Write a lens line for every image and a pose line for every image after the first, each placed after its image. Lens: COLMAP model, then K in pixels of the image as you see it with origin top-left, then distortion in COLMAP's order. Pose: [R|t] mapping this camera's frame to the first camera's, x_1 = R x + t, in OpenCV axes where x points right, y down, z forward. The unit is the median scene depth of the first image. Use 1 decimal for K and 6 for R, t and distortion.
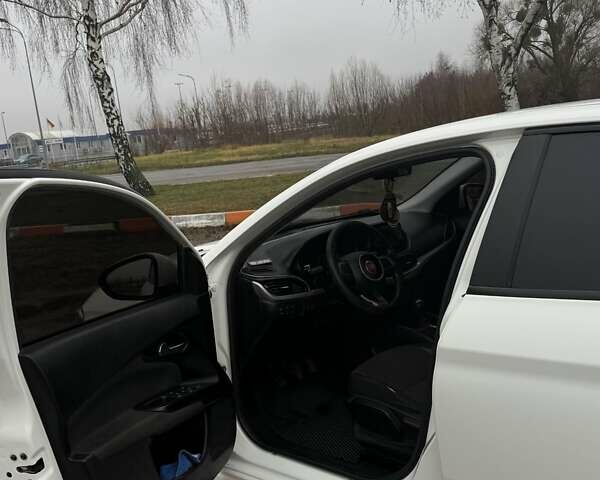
lens RADIAL K [[667.9, 0, 298.9], [0, 667.9, 249.7], [0, 0, 1]] dist [0.190827, -0.381027]
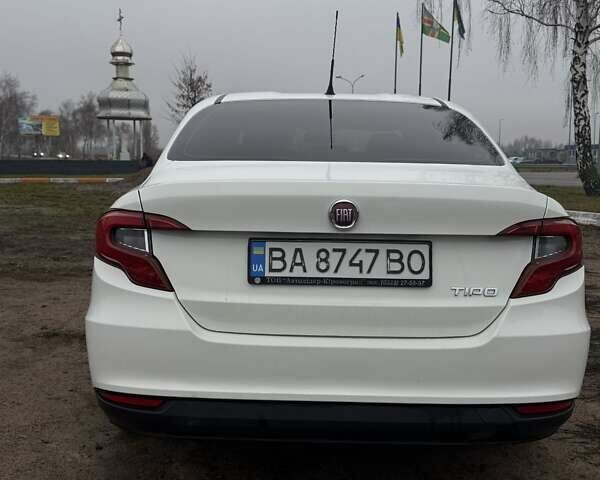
lens RADIAL K [[667.9, 0, 298.9], [0, 667.9, 249.7], [0, 0, 1]] dist [0.190827, -0.381027]
pose [[0.670669, 0.211827, -0.710868, 0.224734], [-0.212648, 0.973037, 0.089326, 0.003063], [0.710623, 0.091256, 0.697630, -0.033859]]
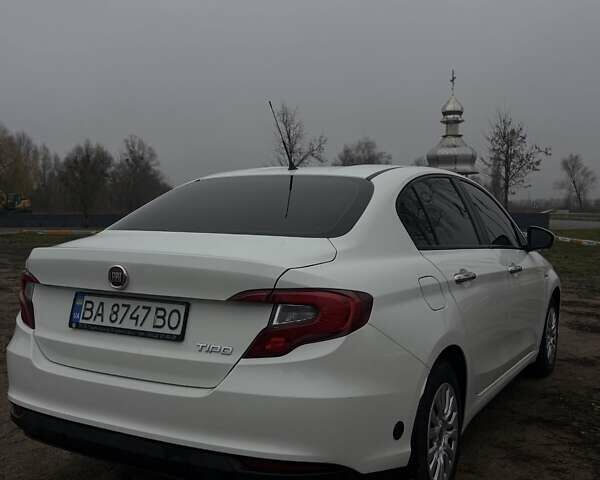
lens RADIAL K [[667.9, 0, 298.9], [0, 667.9, 249.7], [0, 0, 1]] dist [0.190827, -0.381027]
pose [[0.234617, 0.168979, -0.957288, 0.290742], [-0.203704, 0.971457, 0.121556, -0.024154], [0.950505, 0.166484, 0.262342, 0.045633]]
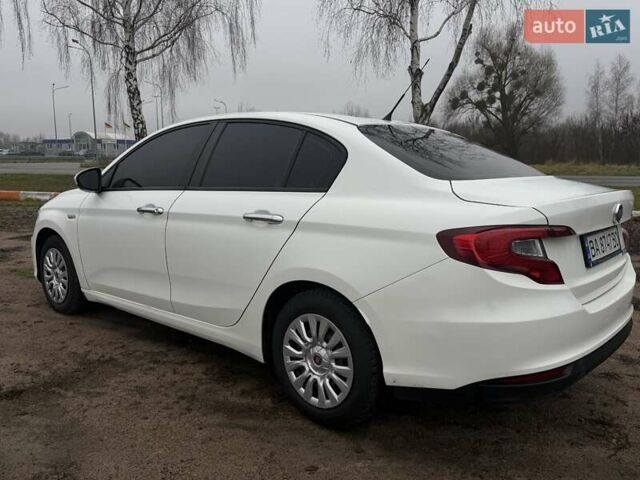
lens RADIAL K [[546.6, 0, 320.0], [0, 546.6, 240.0], [0, 0, 1]] dist [0.112312, -0.205371]
pose [[0.993377, 0.110779, 0.030481, 0.070644], [-0.109983, 0.993575, -0.026682, 0.024573], [-0.033241, 0.023153, 0.999179, -0.089682]]
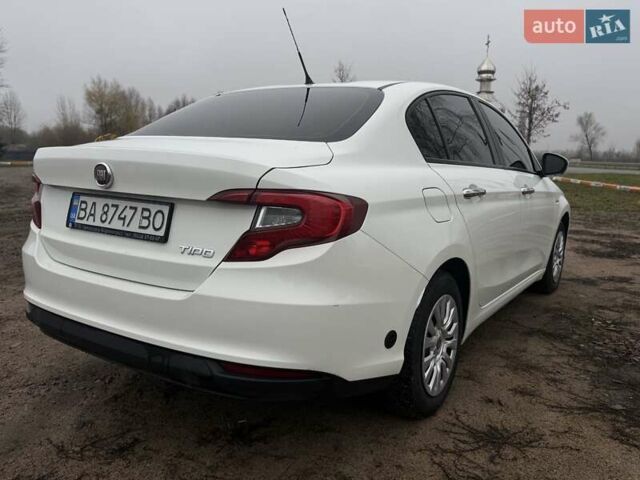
lens RADIAL K [[534.0, 0, 319.2], [0, 534.0, 246.0], [0, 0, 1]] dist [0.186317, -0.363851]
pose [[0.169458, 0.275021, -0.946387, 0.263362], [-0.215827, 0.947321, 0.236647, -0.015737], [0.961615, 0.164154, 0.219888, 0.067330]]
